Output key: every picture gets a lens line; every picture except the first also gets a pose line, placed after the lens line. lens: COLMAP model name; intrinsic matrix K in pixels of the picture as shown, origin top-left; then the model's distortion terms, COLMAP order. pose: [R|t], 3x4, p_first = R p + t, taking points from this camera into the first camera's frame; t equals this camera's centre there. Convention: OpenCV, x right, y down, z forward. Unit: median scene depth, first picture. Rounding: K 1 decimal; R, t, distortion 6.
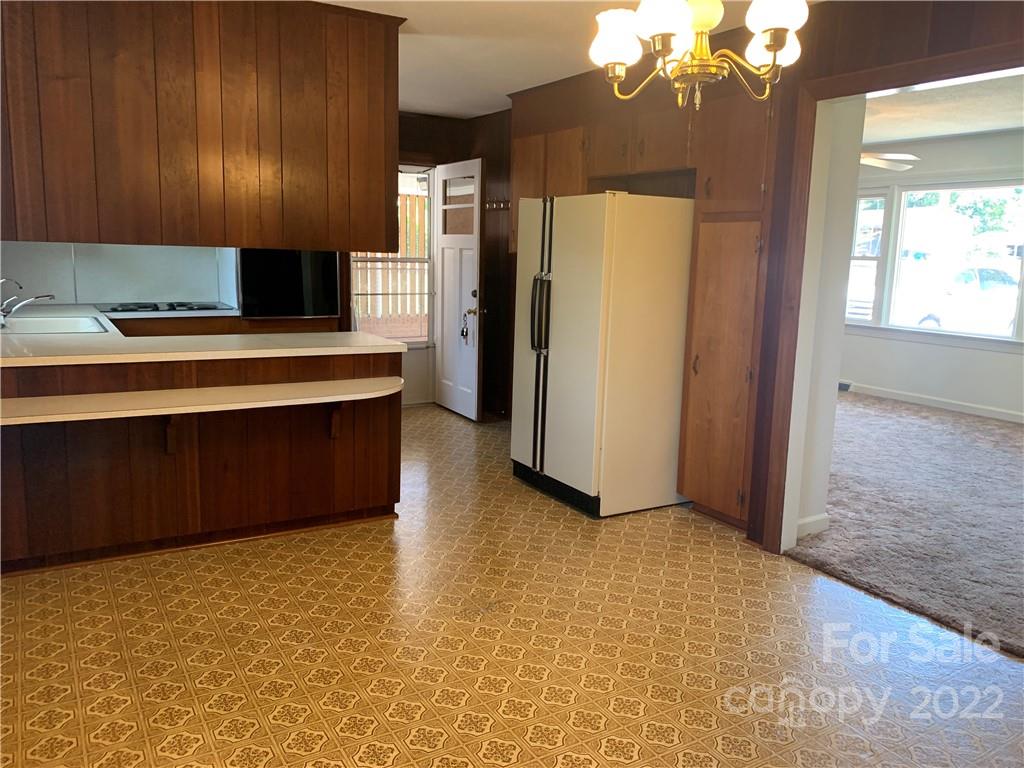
lens RADIAL K [[779.1, 0, 496.1], [0, 779.1, 376.0], [0, 0, 1]] dist [0.041544, -0.051801]
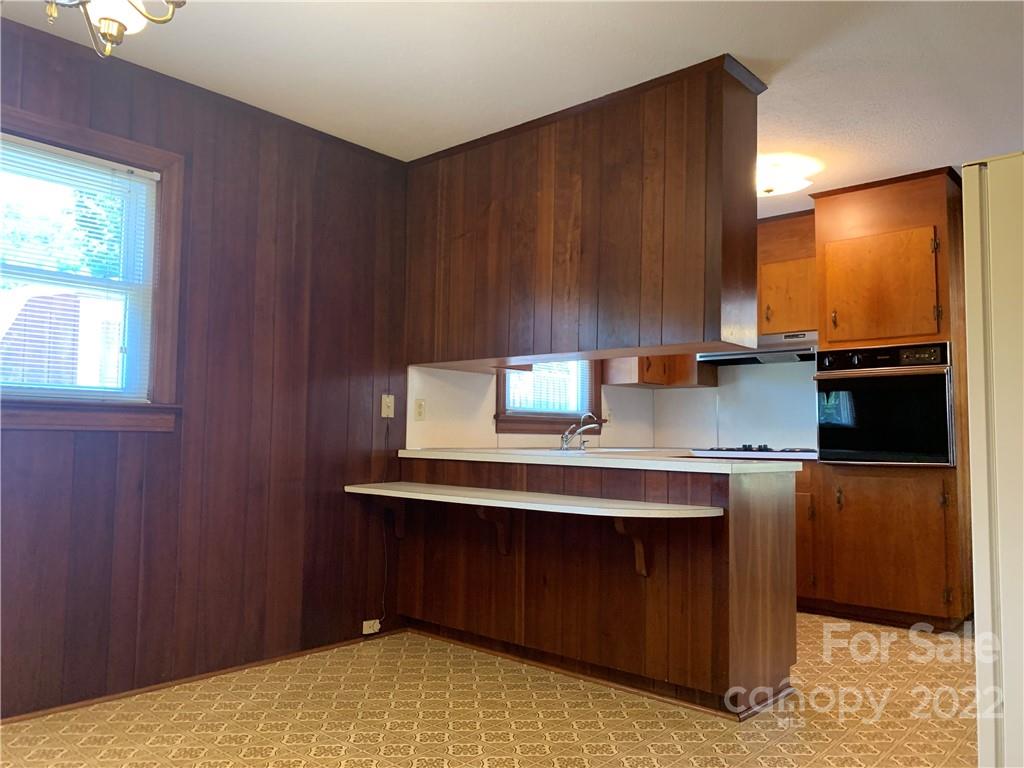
lens RADIAL K [[779.1, 0, 510.9], [0, 779.1, 376.3], [0, 0, 1]] dist [0.041544, -0.051801]
pose [[0.311835, -0.099658, -0.944896, 0.594411], [-0.154840, 0.975859, -0.154024, 0.027995], [0.937435, 0.194337, 0.288876, 0.675857]]
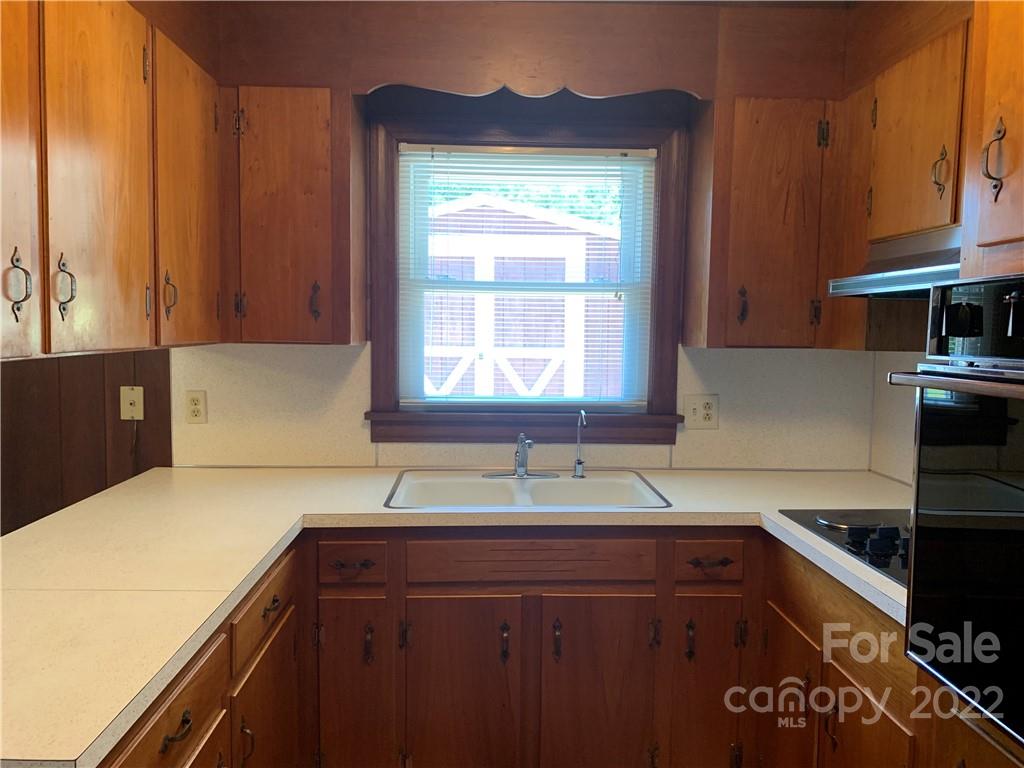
lens RADIAL K [[779.1, 0, 513.0], [0, 779.1, 390.7], [0, 0, 1]] dist [0.041544, -0.051801]
pose [[-0.462210, 0.016590, -0.886615, -0.062995], [-0.170895, 0.979416, 0.107418, -0.247749], [0.870148, 0.201168, -0.449861, 1.553036]]
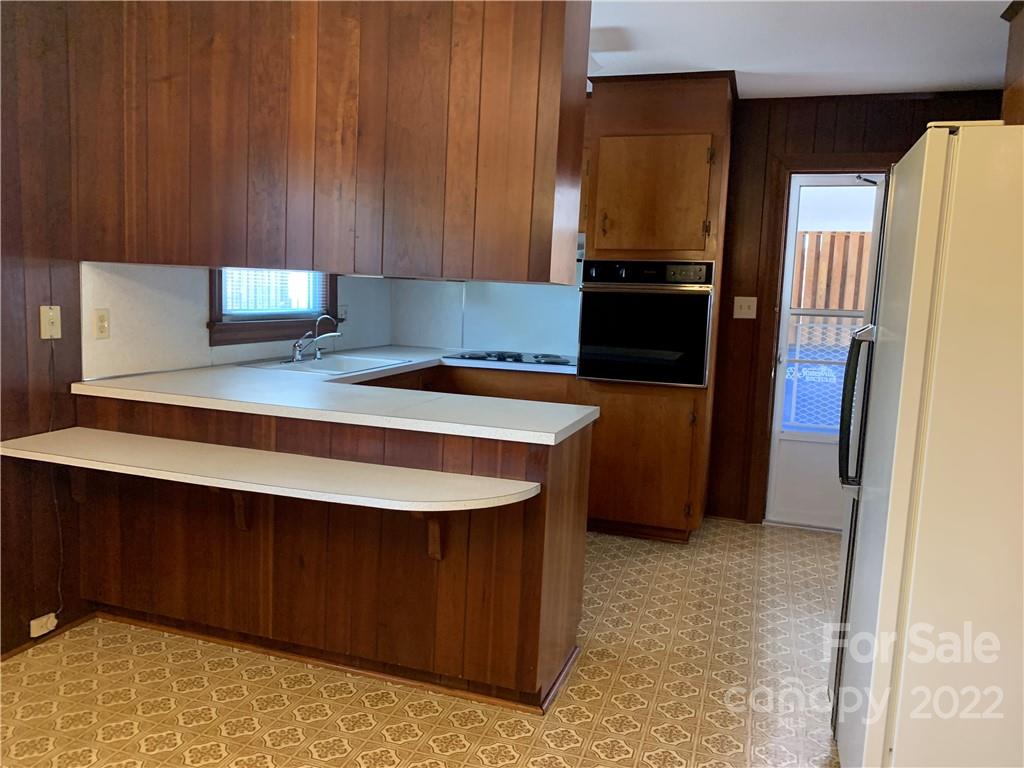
lens RADIAL K [[779.1, 0, 518.5], [0, 779.1, 383.3], [0, 0, 1]] dist [0.041544, -0.051801]
pose [[0.666900, 0.086305, -0.740132, 0.353238], [-0.142228, 0.989752, -0.012743, -0.077738], [0.731448, 0.113766, 0.672341, 0.663442]]
